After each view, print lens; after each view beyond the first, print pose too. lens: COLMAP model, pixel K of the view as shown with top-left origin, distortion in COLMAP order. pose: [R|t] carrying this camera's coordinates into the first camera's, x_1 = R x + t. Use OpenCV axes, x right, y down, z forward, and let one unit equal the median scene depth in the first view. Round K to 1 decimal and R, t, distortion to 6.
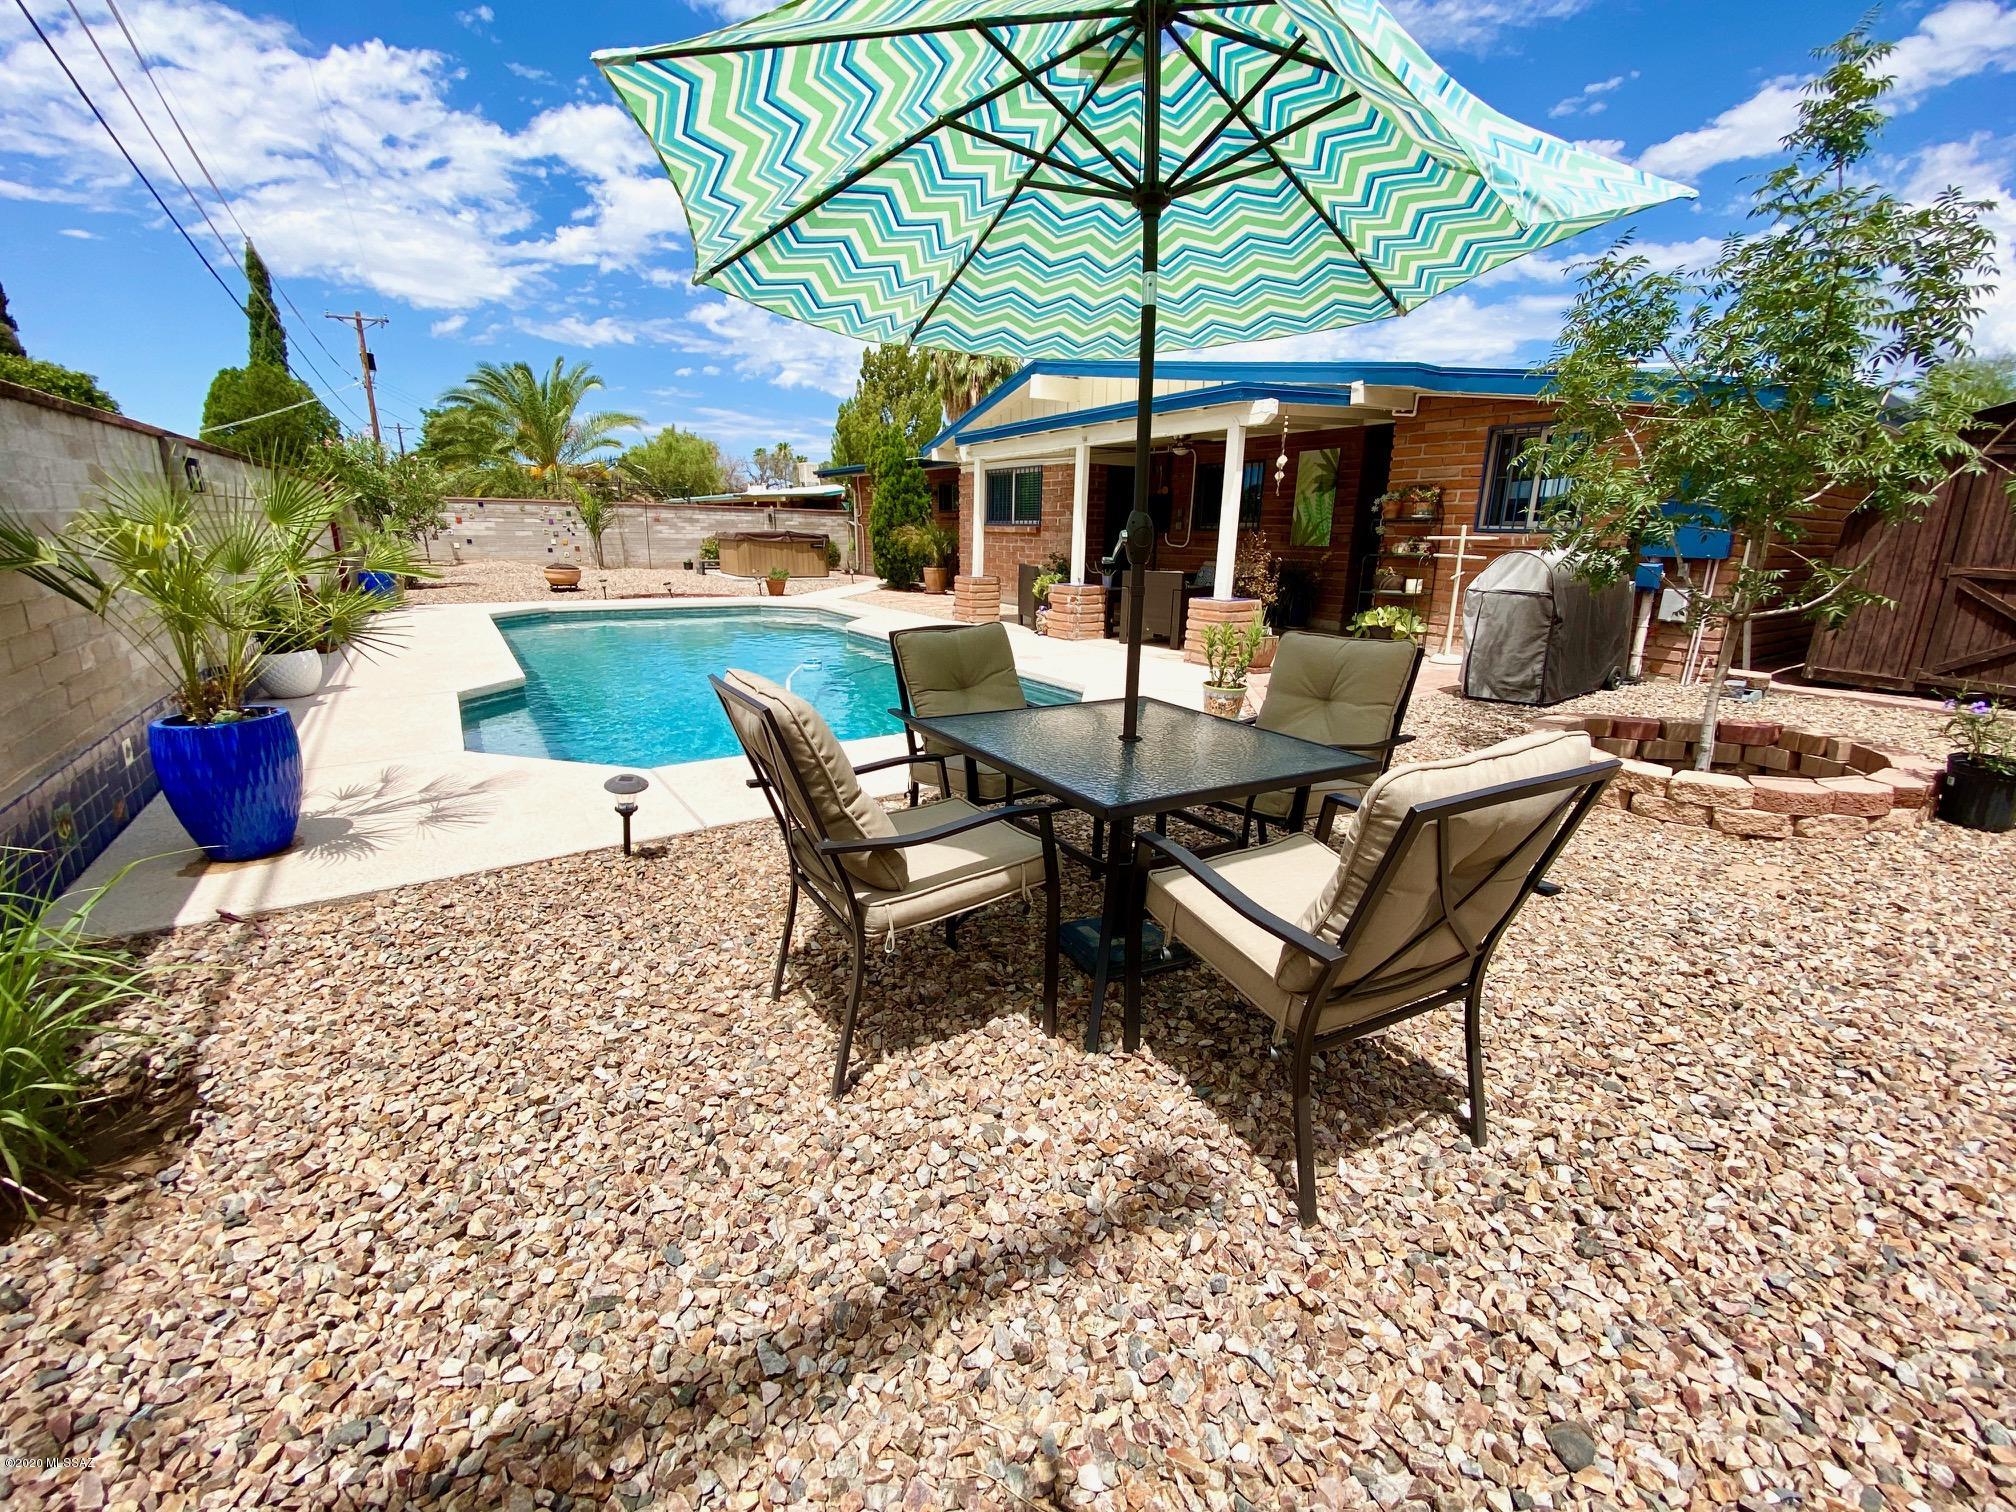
lens RADIAL K [[819.8, 0, 1010.0], [0, 819.8, 739.5], [0, 0, 1]] dist [0.013955, -0.017998]
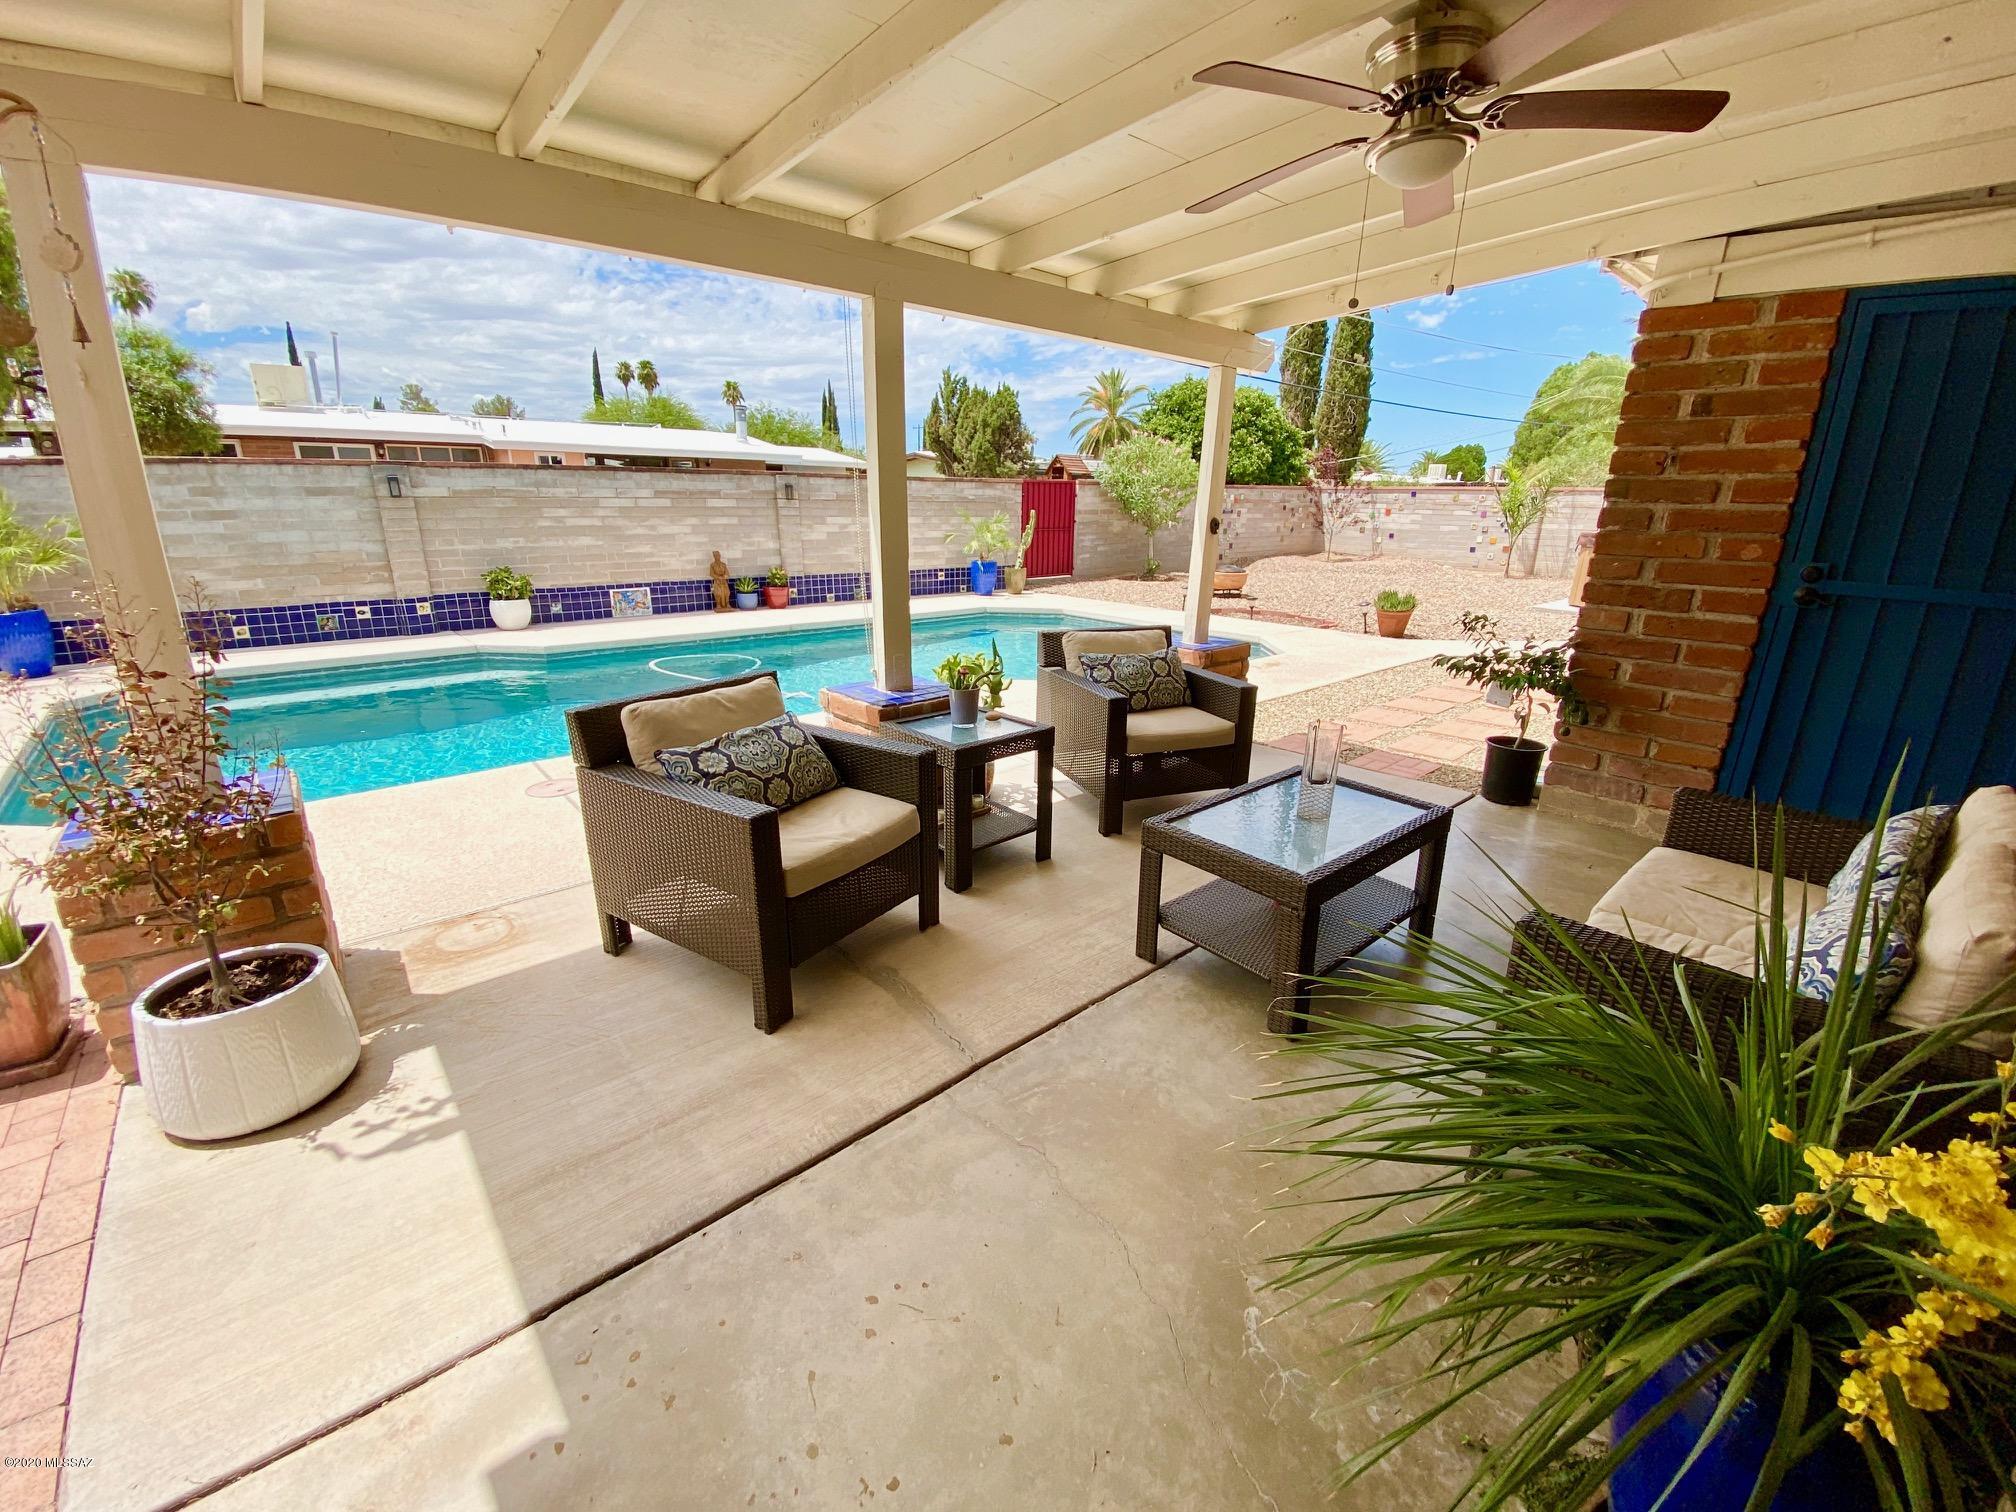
lens RADIAL K [[819.8, 0, 1008.6], [0, 819.8, 745.7], [0, 0, 1]] dist [0.013955, -0.017998]
pose [[0.121841, 0.271331, -0.954743, 0.210233], [-0.252319, 0.938776, 0.234593, -0.124376], [0.959943, 0.212316, 0.182843, 0.457838]]
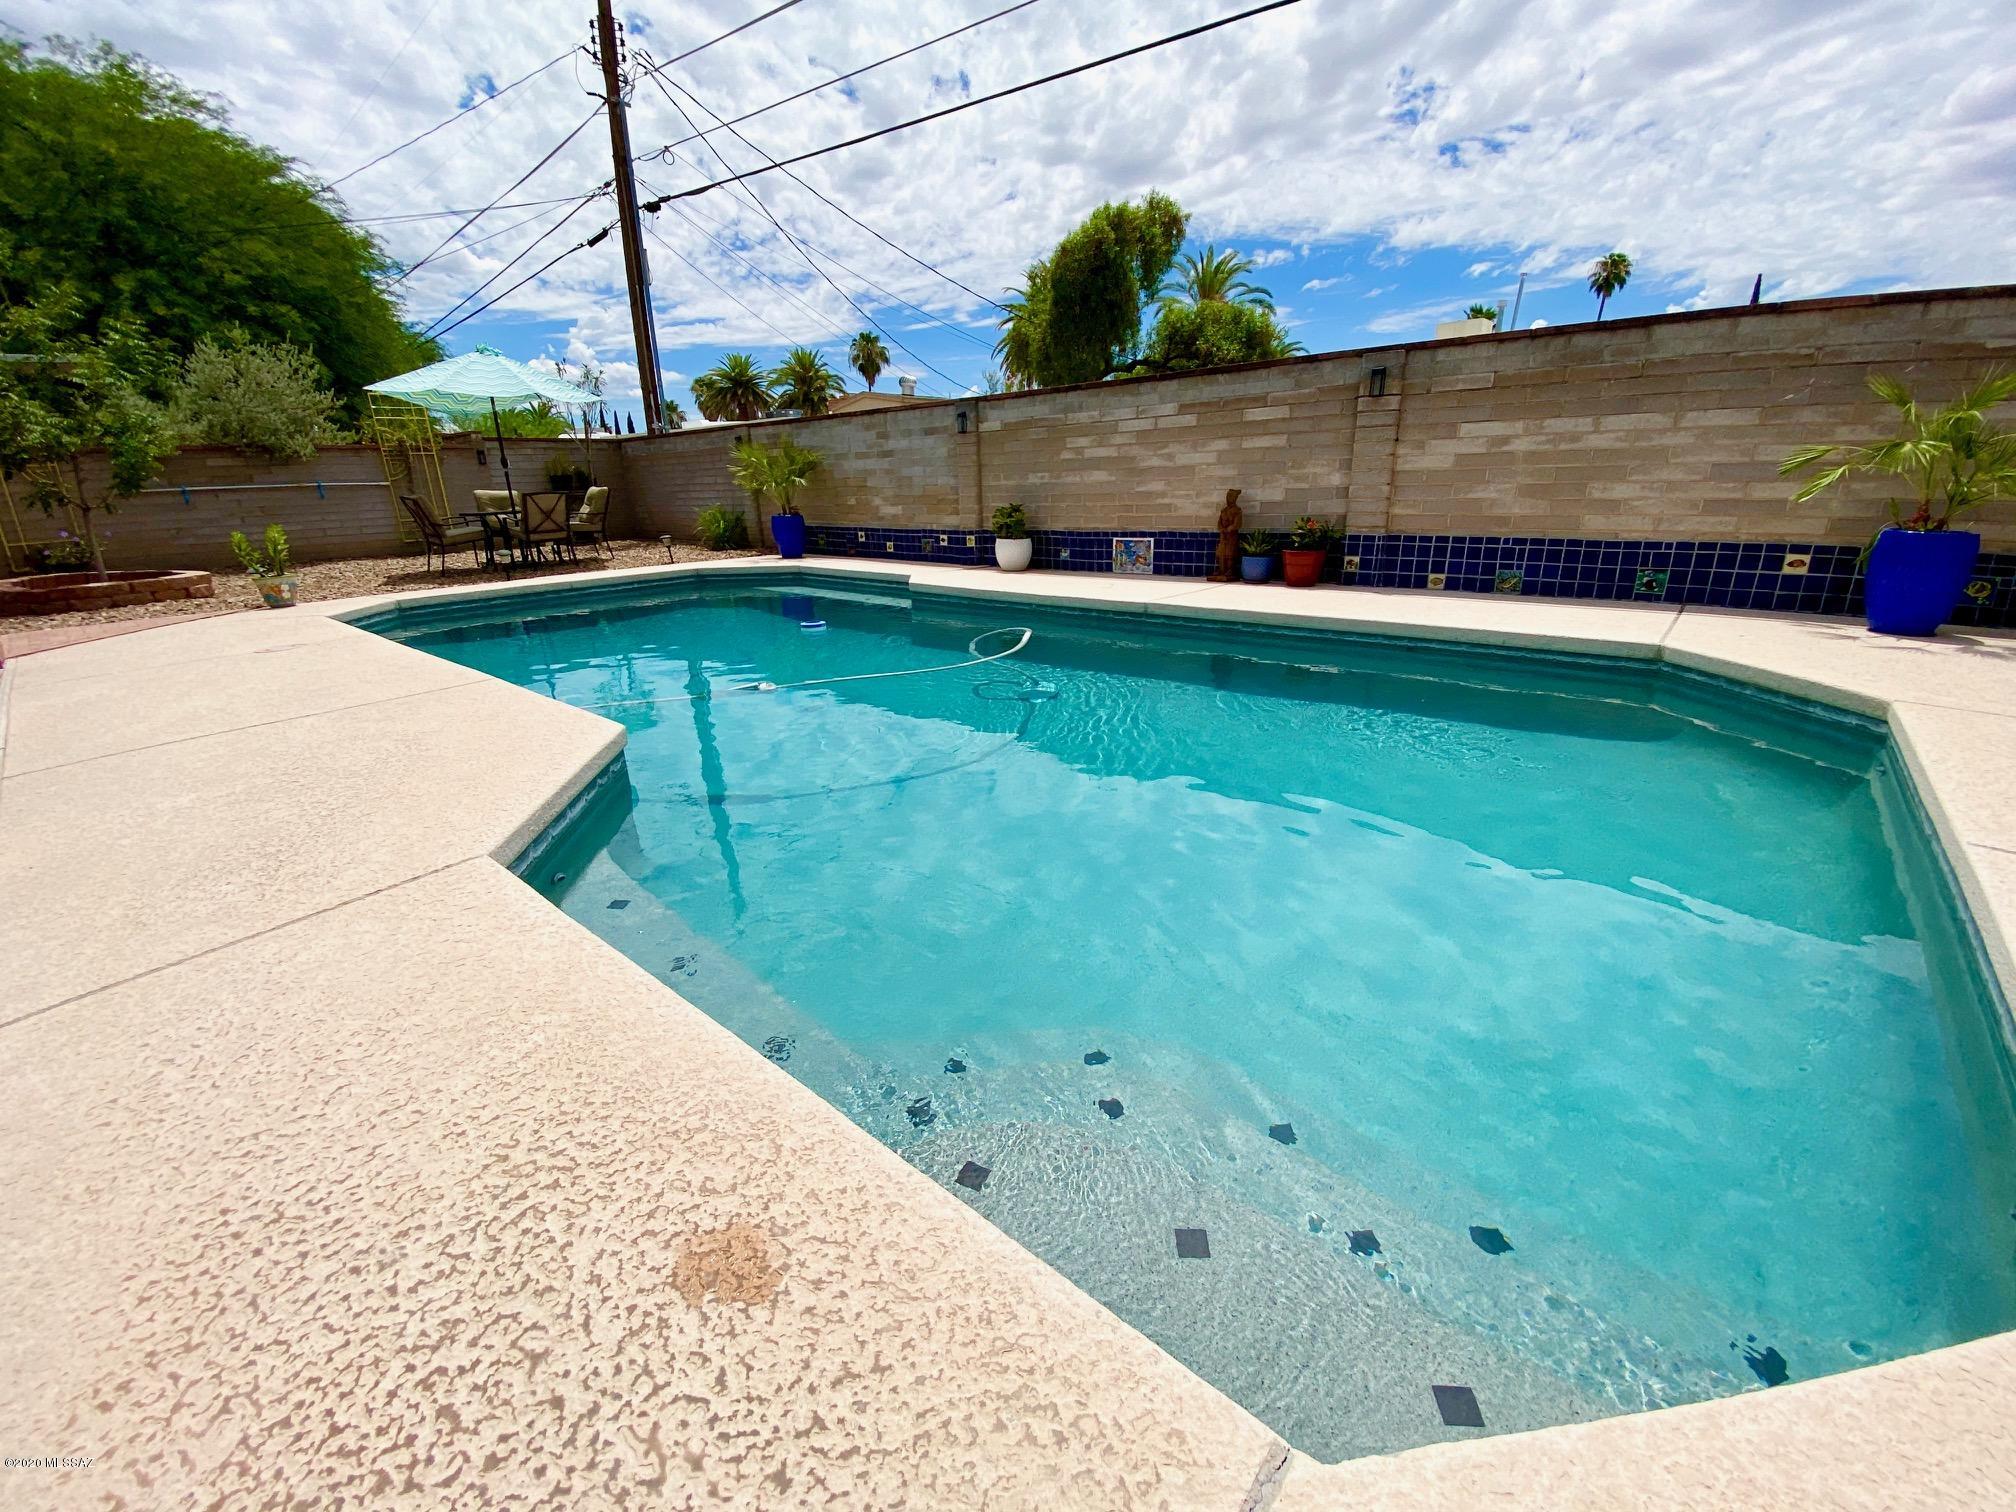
lens RADIAL K [[819.8, 0, 1003.4], [0, 819.8, 747.5], [0, 0, 1]] dist [0.013955, -0.017998]
pose [[-0.967341, 0.088554, -0.237507, -0.135368], [-0.049408, 0.853145, 0.519329, -0.151939], [0.248616, 0.514103, -0.820907, 0.654053]]
